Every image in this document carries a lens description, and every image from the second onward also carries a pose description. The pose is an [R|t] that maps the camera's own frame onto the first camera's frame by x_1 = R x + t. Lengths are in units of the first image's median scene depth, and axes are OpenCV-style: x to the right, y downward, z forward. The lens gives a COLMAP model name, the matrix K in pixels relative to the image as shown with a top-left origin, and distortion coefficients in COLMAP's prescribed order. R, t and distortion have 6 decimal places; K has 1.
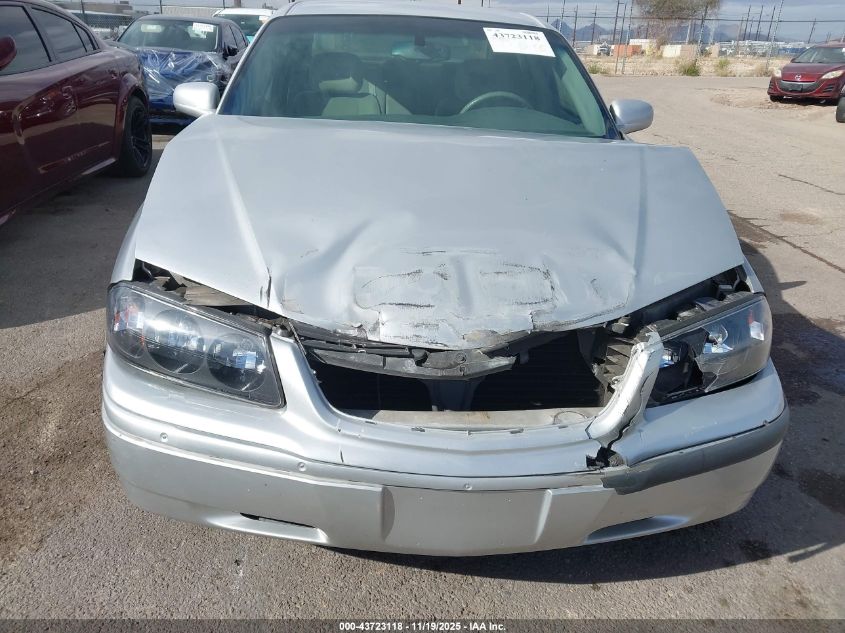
lens RADIAL K [[652.8, 0, 422.5], [0, 652.8, 316.5], [0, 0, 1]] dist [0.013690, 0.003545]
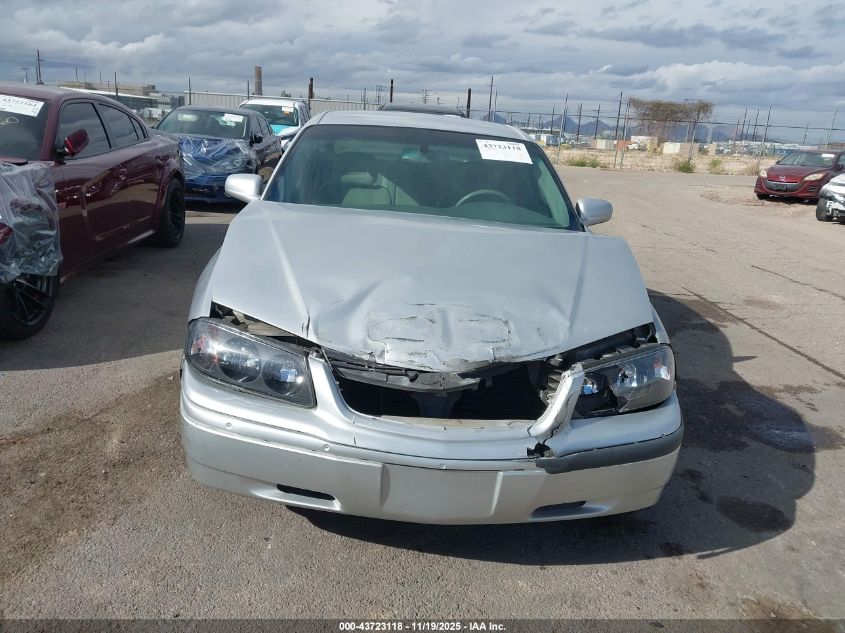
lens RADIAL K [[664.3, 0, 422.5], [0, 664.3, 316.5], [0, 0, 1]] dist [0.041621, -0.003699]
pose [[0.999366, 0.034886, -0.007049, 0.019435], [-0.035489, 0.991738, -0.123274, 0.093439], [0.002691, 0.123446, 0.992348, -0.374002]]
